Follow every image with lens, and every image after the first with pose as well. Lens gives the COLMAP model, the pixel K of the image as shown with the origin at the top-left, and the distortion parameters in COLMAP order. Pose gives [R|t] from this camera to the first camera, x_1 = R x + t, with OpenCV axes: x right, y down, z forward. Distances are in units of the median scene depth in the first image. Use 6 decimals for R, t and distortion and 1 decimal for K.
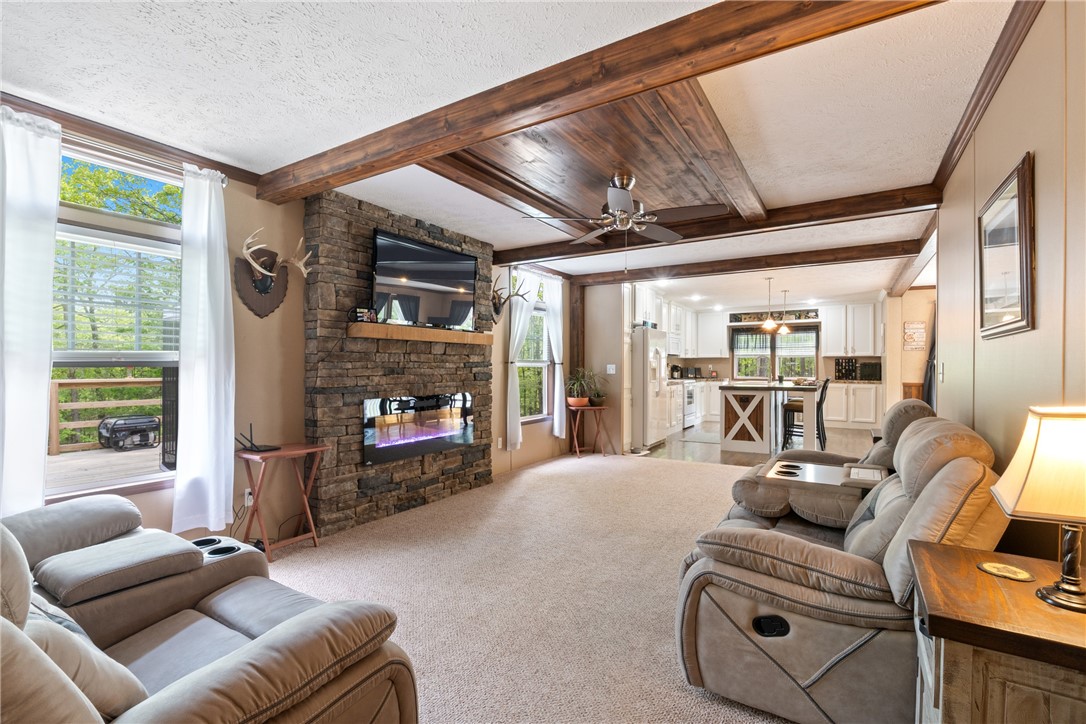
lens RADIAL K [[498.3, 0, 543.0], [0, 498.3, 362.0], [0, 0, 1]] dist [-0.008348, -0.000218]
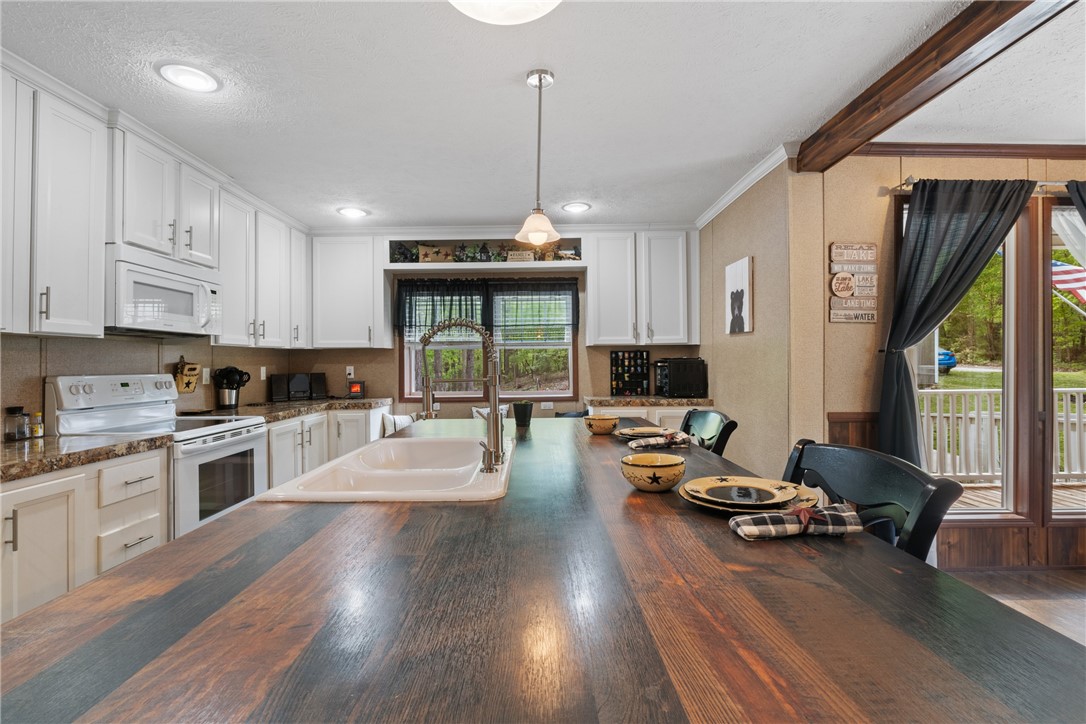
lens RADIAL K [[499.9, 0, 539.5], [0, 499.9, 359.4], [0, 0, 1]] dist [-0.008454, -0.000449]
pose [[0.849444, -0.003008, 0.527670, 0.315449], [0.005013, 0.999985, -0.002369, 0.002695], [-0.527655, 0.004657, 0.849446, 0.705011]]
